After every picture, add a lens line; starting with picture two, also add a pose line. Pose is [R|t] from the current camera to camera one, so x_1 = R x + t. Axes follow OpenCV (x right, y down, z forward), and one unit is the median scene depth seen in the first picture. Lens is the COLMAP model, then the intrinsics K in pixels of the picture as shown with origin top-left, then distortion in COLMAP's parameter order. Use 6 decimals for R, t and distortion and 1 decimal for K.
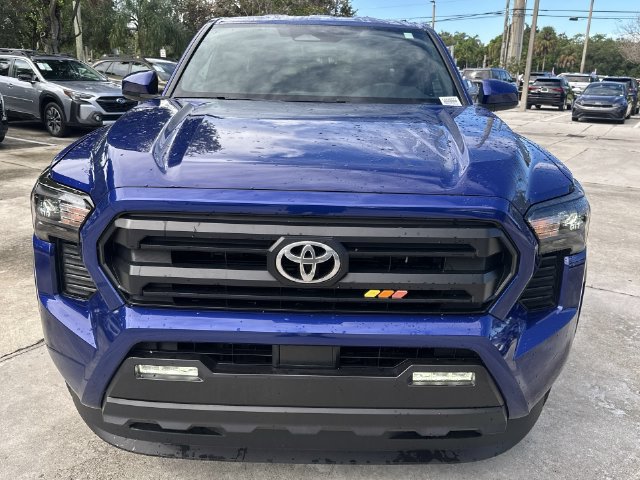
lens RADIAL K [[541.7, 0, 325.4], [0, 541.7, 236.9], [0, 0, 1]] dist [0.096785, -0.164419]
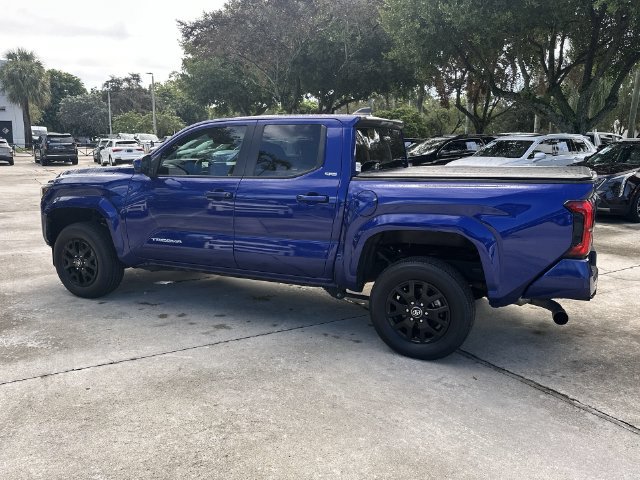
lens RADIAL K [[541.7, 0, 323.2], [0, 541.7, 237.3], [0, 0, 1]] dist [0.096785, -0.164419]
pose [[-0.426082, 0.119638, -0.896739, 0.423060], [-0.281230, 0.924593, 0.256979, -0.168787], [0.859863, 0.361684, -0.360307, 0.575842]]
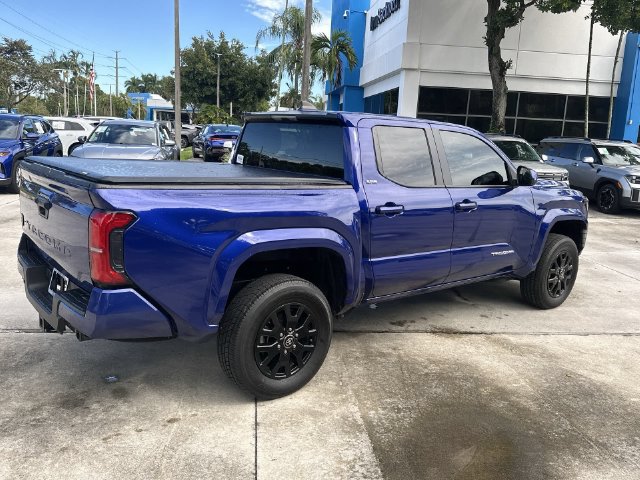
lens RADIAL K [[541.7, 0, 320.3], [0, 541.7, 237.2], [0, 0, 1]] dist [0.096785, -0.164419]
pose [[-0.632566, -0.203403, 0.747320, -0.317604], [0.154972, 0.912146, 0.379439, -0.219062], [-0.758844, 0.355834, -0.545470, 0.645961]]
